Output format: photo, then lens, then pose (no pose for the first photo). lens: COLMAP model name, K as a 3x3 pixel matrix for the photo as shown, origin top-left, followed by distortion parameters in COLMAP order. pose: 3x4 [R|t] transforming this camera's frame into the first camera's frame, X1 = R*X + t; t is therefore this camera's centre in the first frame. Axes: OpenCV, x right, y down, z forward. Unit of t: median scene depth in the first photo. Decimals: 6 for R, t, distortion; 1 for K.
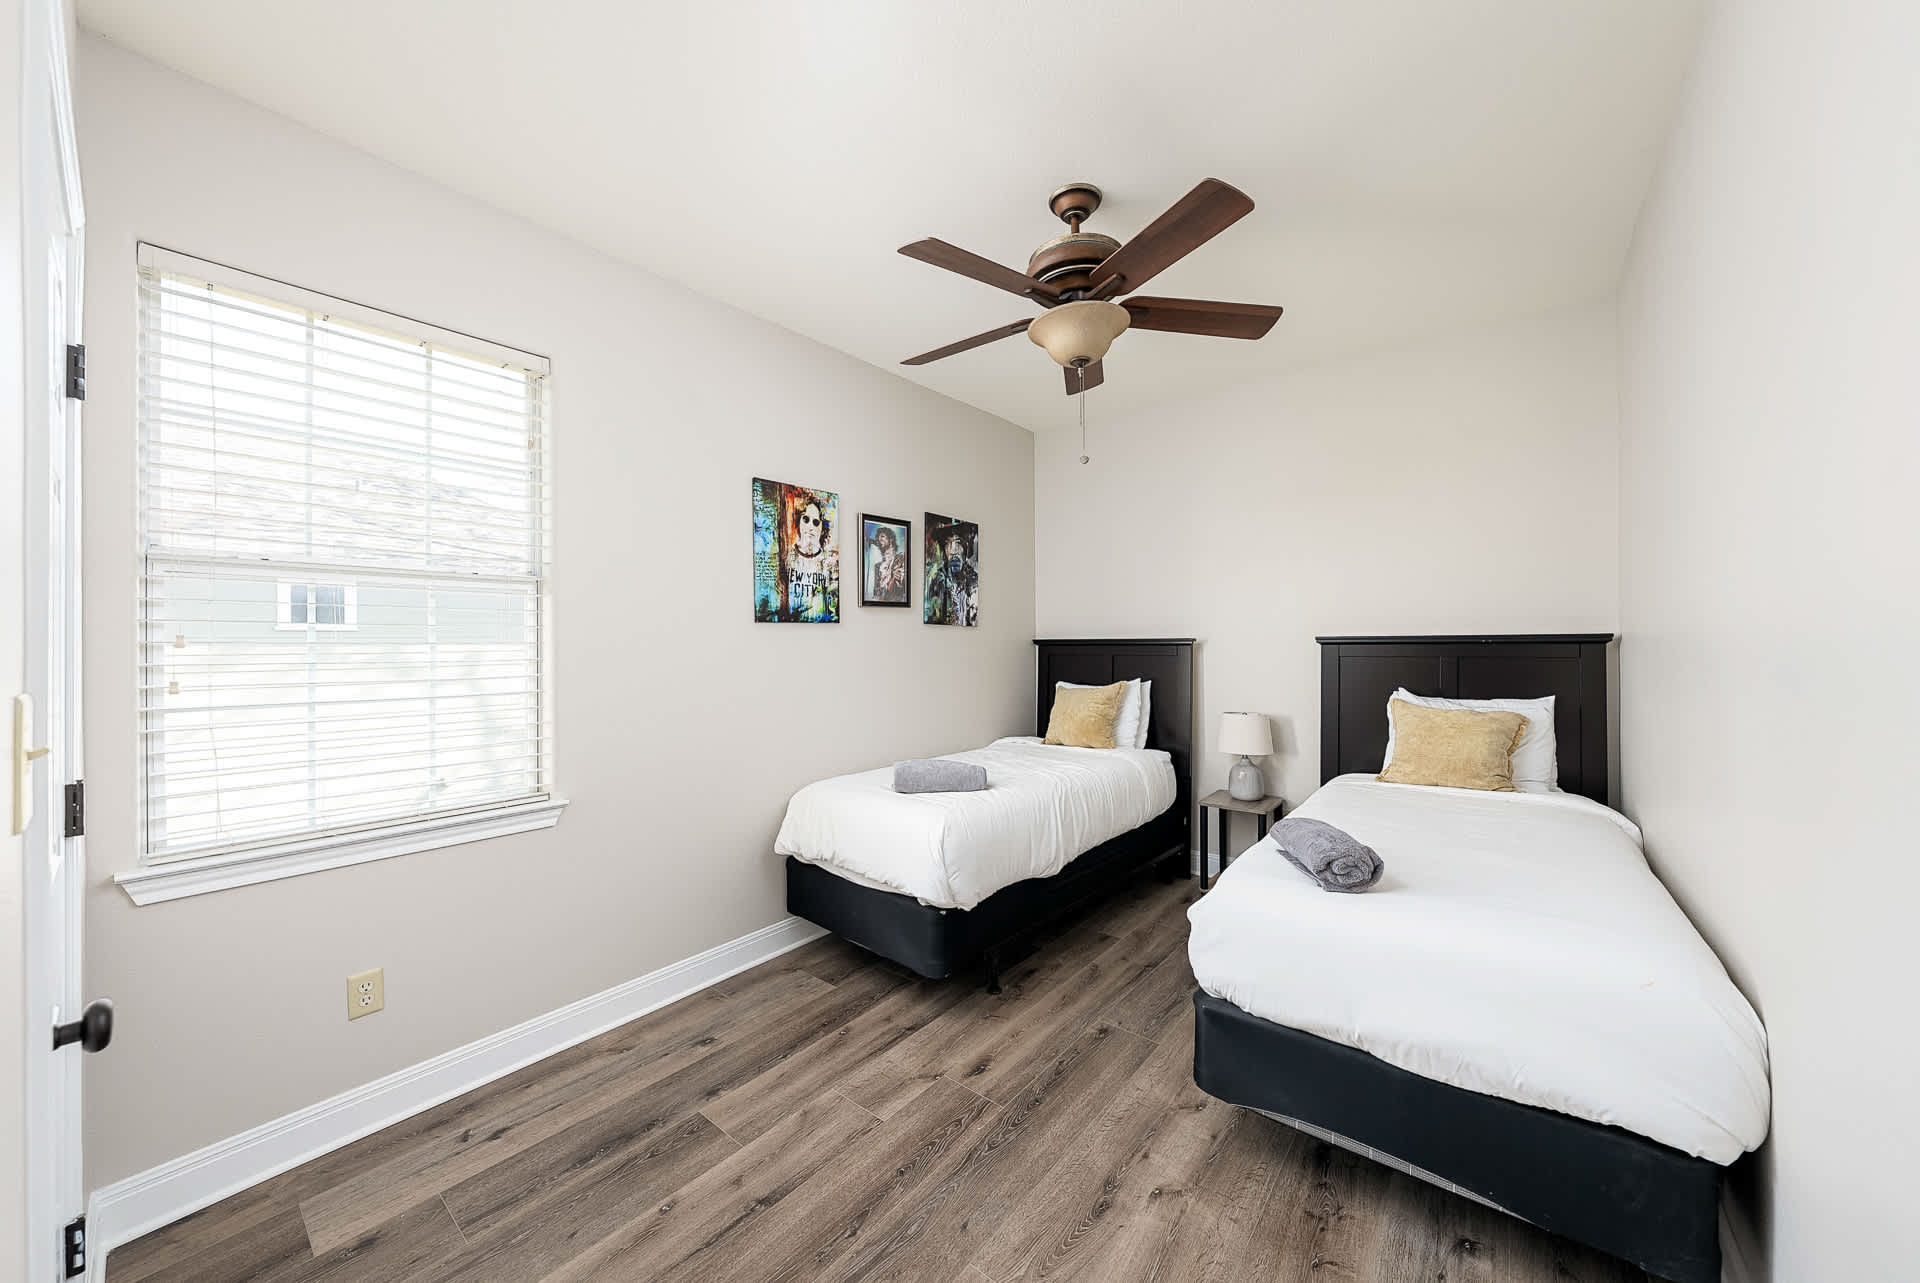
lens RADIAL K [[662.0, 0, 964.5], [0, 662.0, 636.1], [0, 0, 1]] dist [-0.001249, -0.000495]
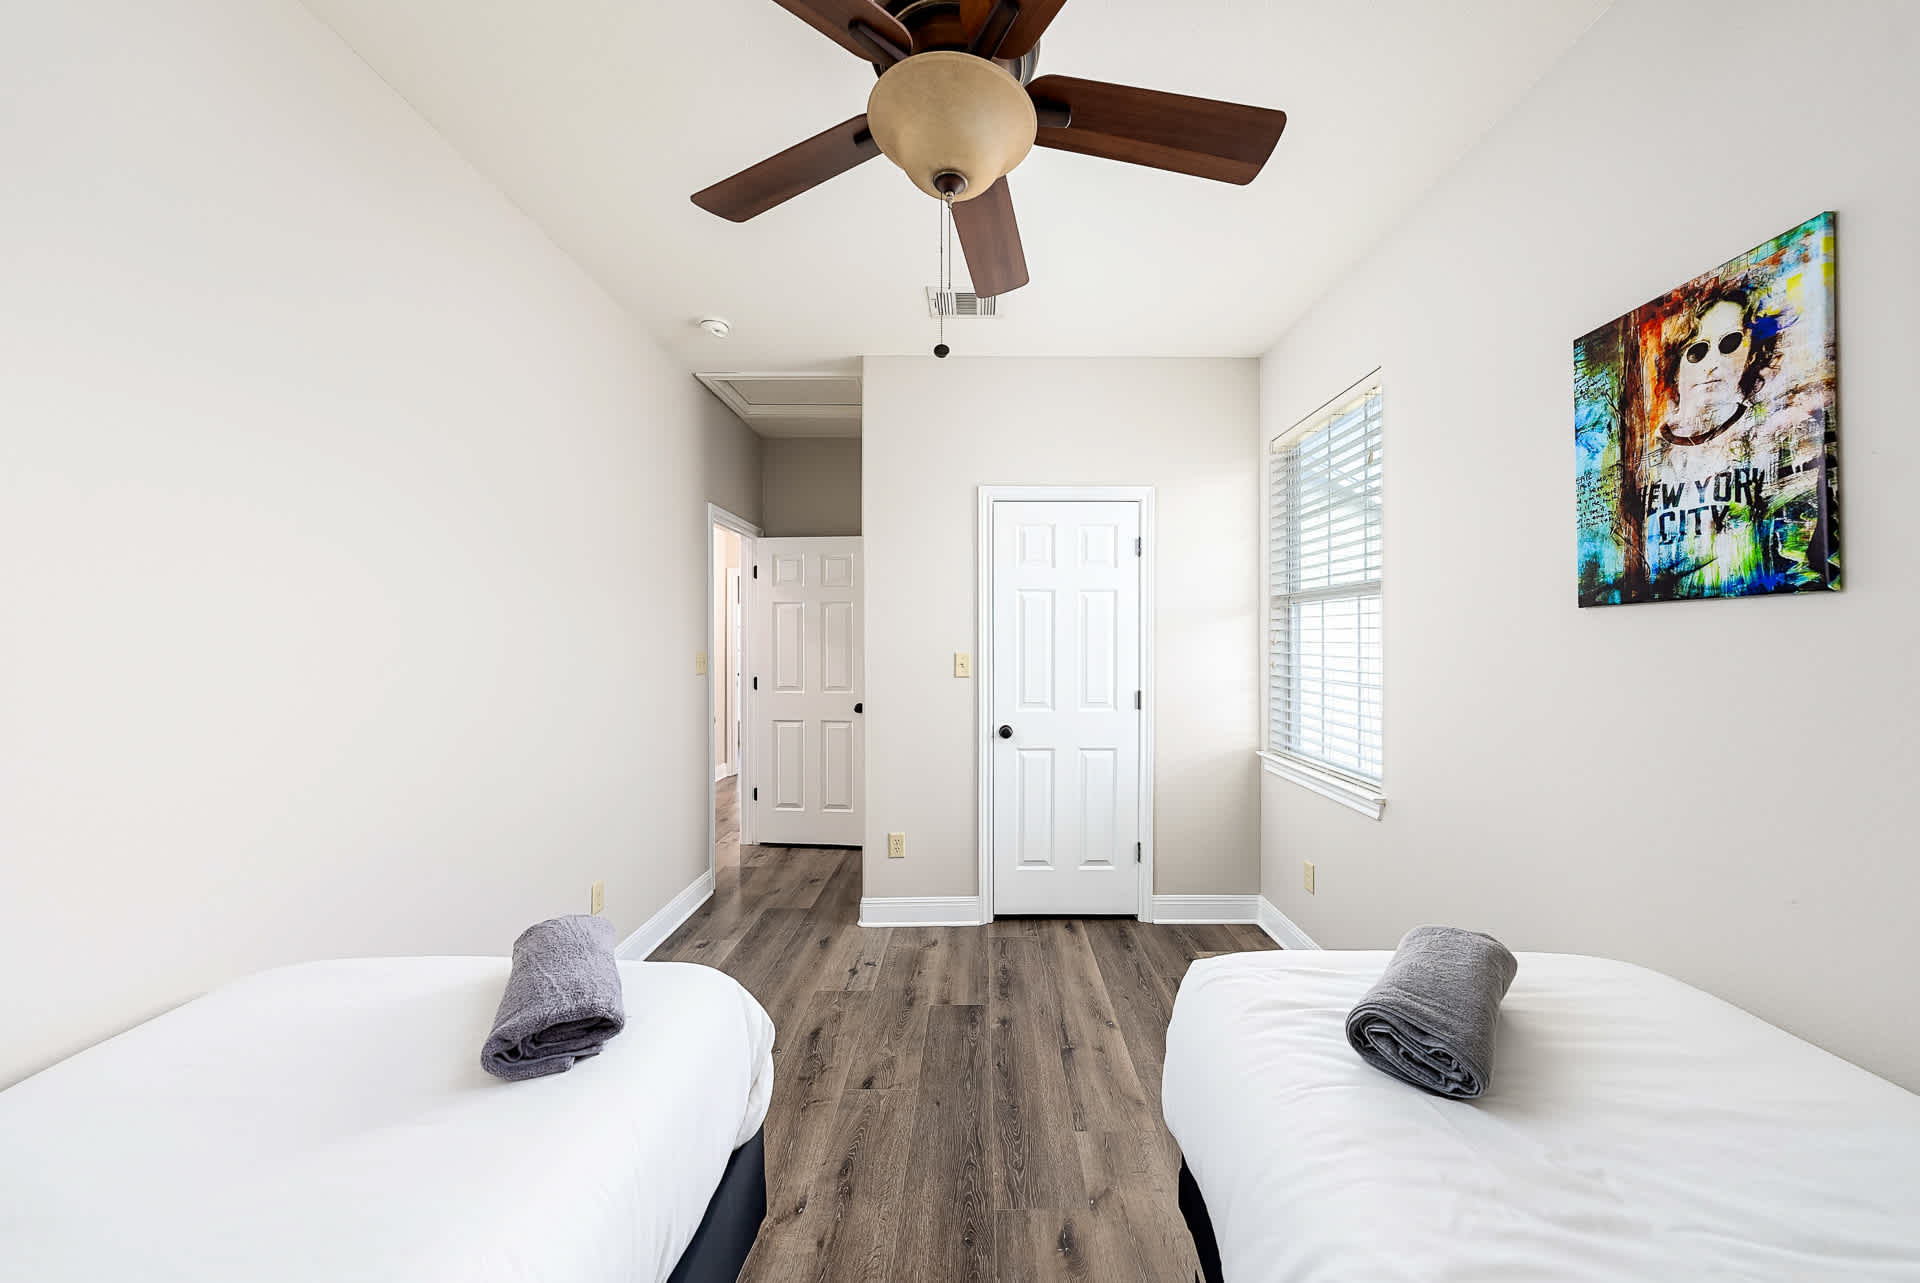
lens RADIAL K [[662.0, 0, 966.2], [0, 662.0, 642.9], [0, 0, 1]] dist [-0.001249, -0.000495]
pose [[-0.781280, 0.000114, -0.624181, 0.397152], [0.000043, 1.000000, 0.000128, 0.007572], [0.624181, 0.000073, -0.781280, 1.075113]]
